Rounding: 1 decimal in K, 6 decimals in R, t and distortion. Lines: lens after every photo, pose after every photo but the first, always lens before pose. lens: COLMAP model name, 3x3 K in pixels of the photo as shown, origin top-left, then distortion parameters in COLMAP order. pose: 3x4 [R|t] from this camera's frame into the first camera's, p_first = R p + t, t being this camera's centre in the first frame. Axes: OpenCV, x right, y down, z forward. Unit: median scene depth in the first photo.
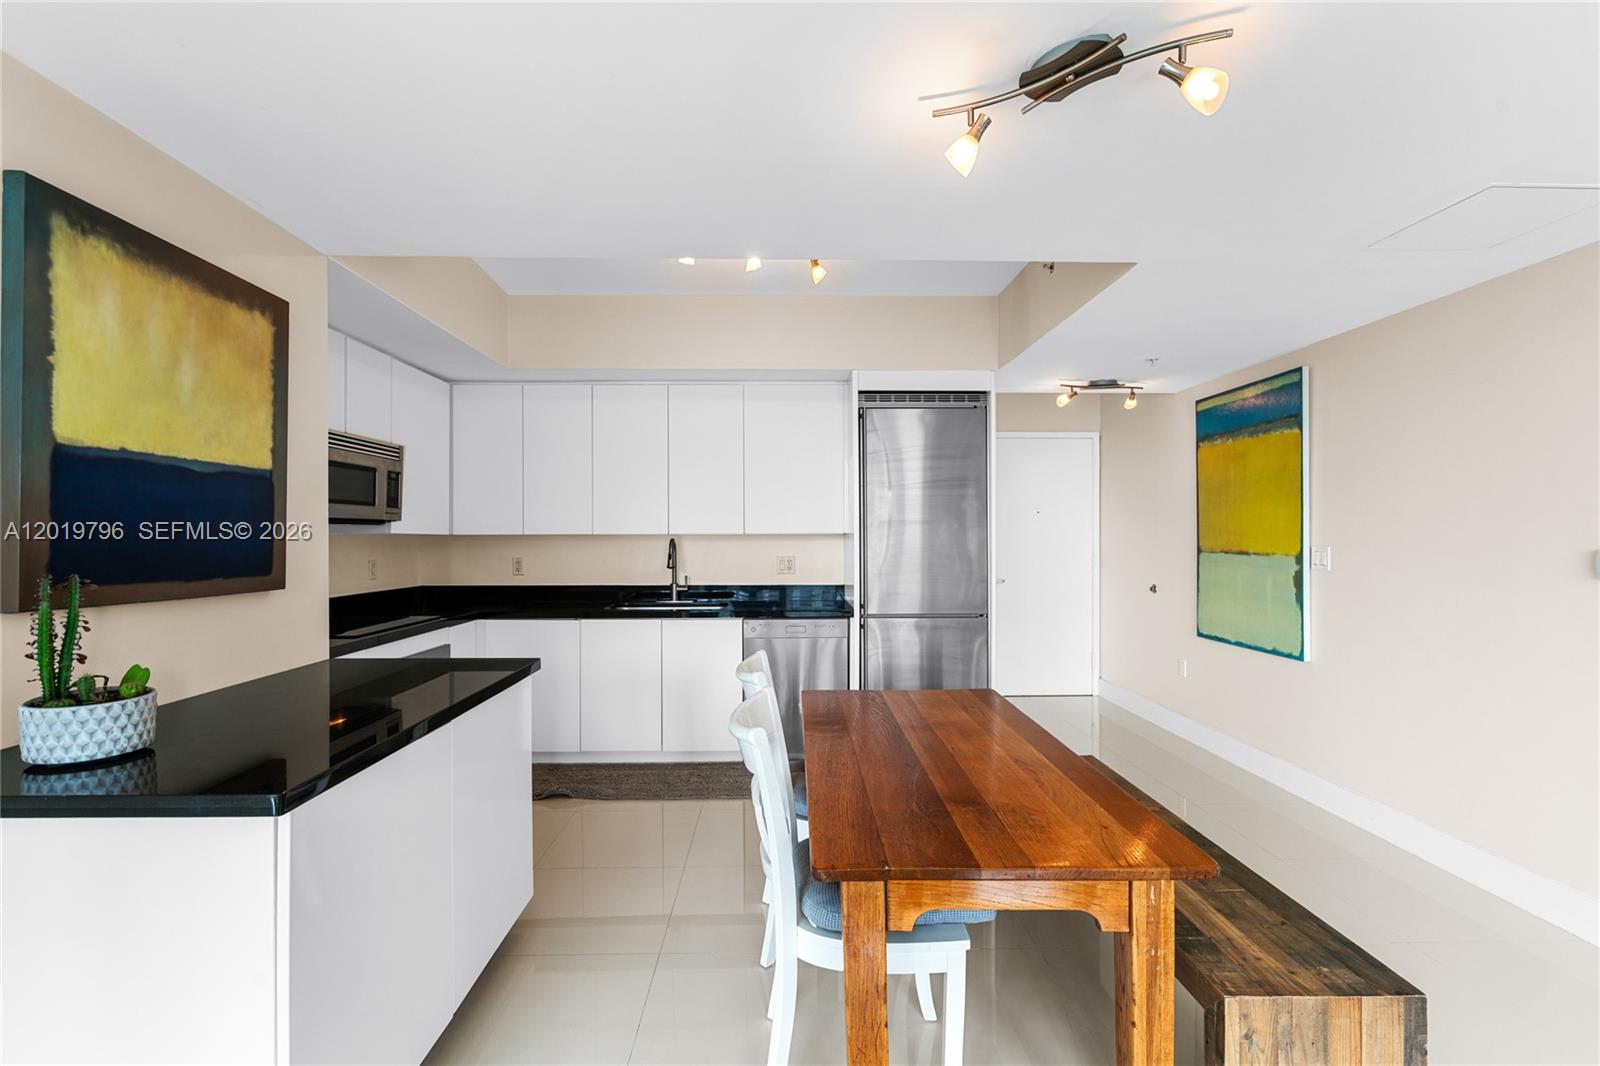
lens RADIAL K [[722.6, 0, 804.4], [0, 722.6, 532.6], [0, 0, 1]] dist [-0.004587, -0.000213]
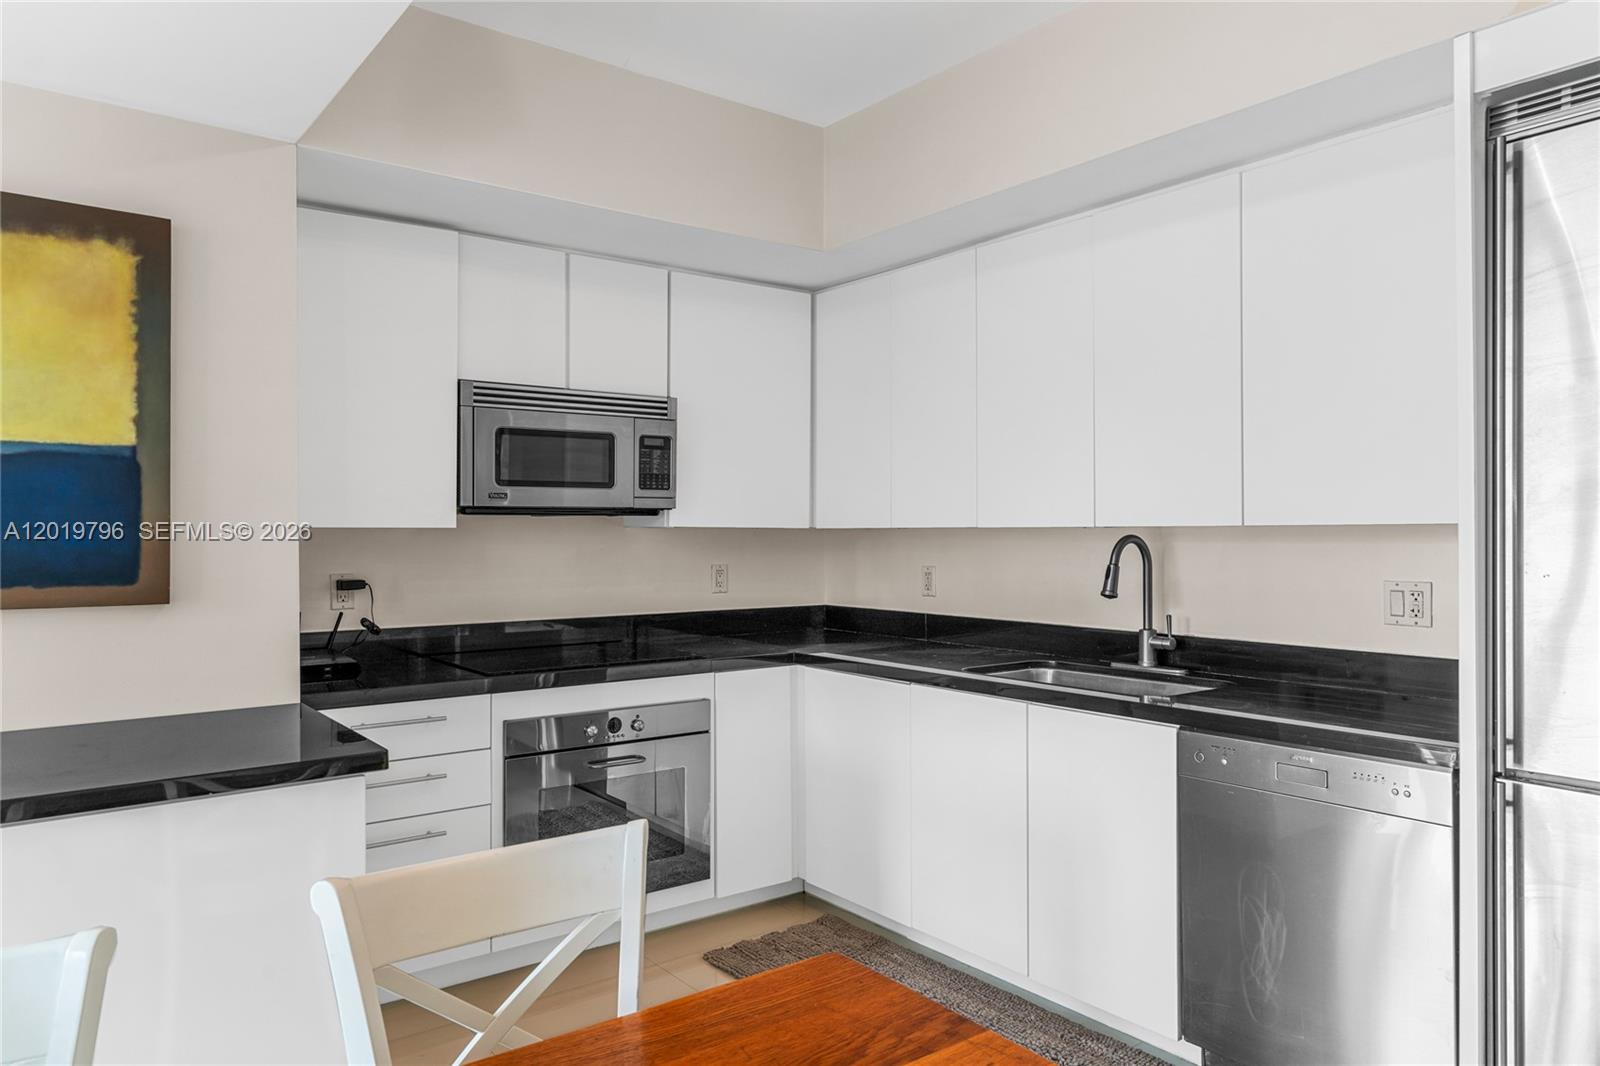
lens RADIAL K [[1073.3, 0, 777.7], [0, 1073.3, 532.0], [0, 0, 1]] dist [0.006935, -0.000139]
pose [[0.582072, 0.001272, -0.813136, 0.573603], [0.005835, 0.999966, 0.005742, 0.001342], [0.813116, -0.008087, 0.582045, 0.886813]]
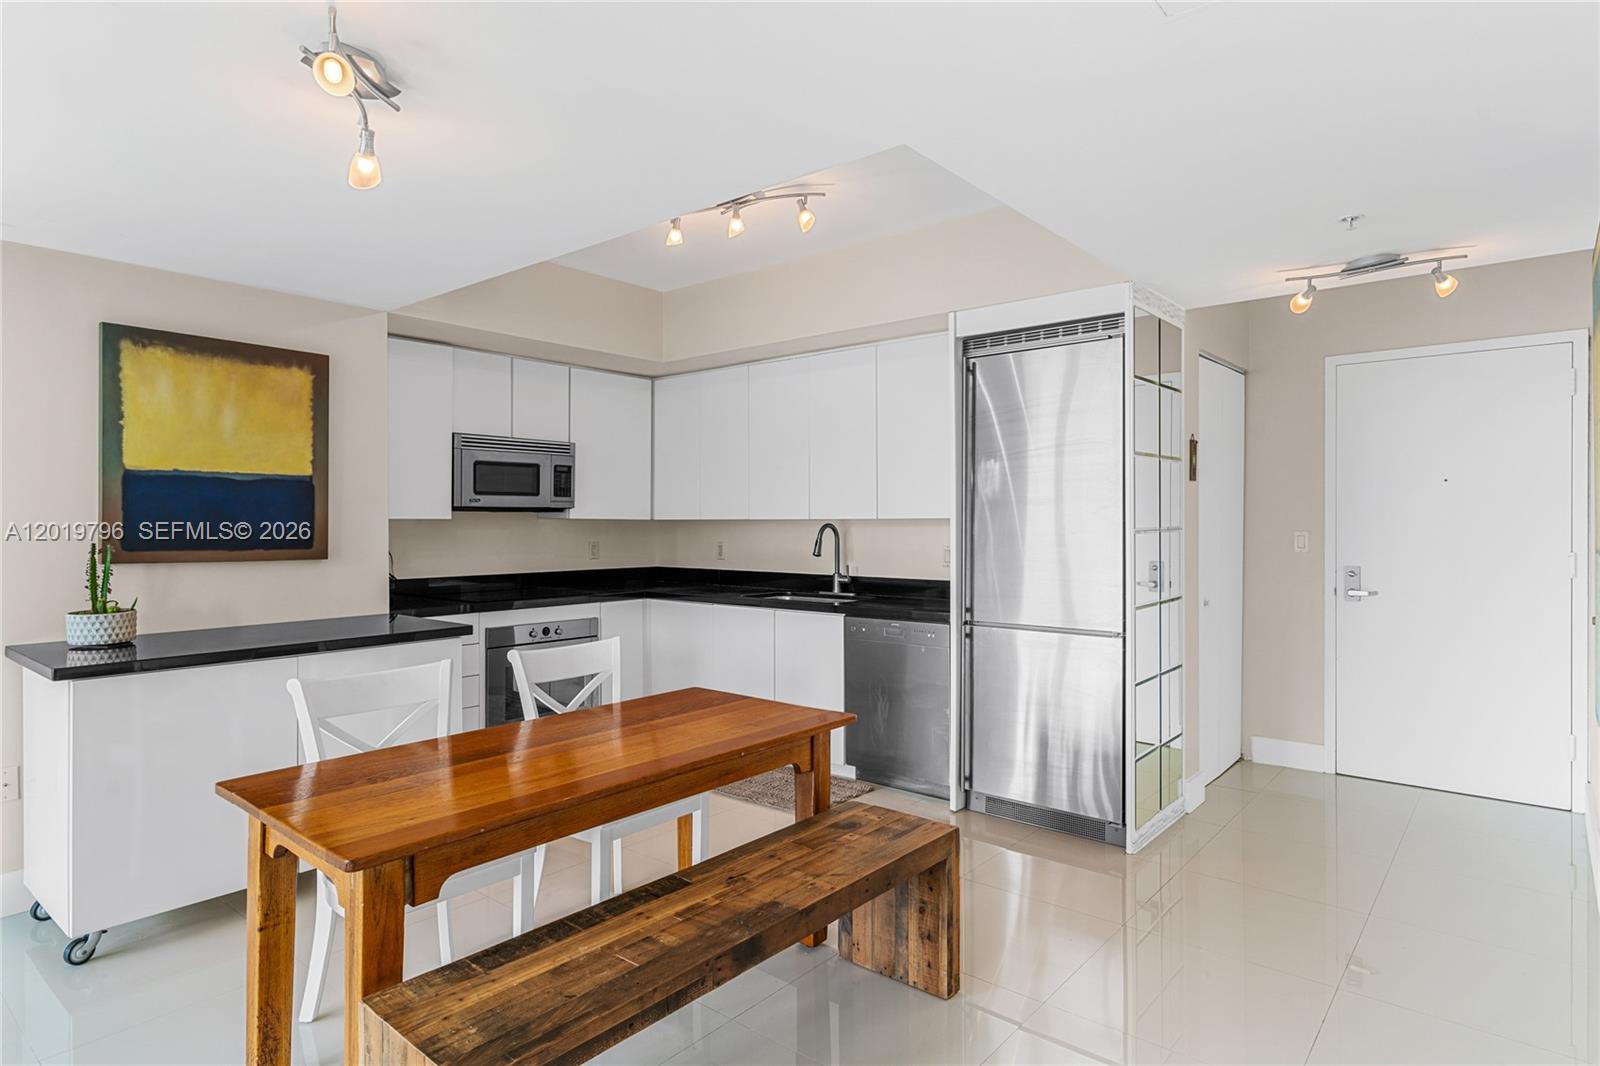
lens RADIAL K [[874.1, 0, 788.6], [0, 874.1, 523.8], [0, 0, 1]] dist [-0.000956, 0.001045]
pose [[0.754783, 0.002785, -0.655968, 1.111987], [0.003603, 0.999958, 0.008390, -0.002176], [0.655964, -0.008696, 0.754742, 0.308535]]
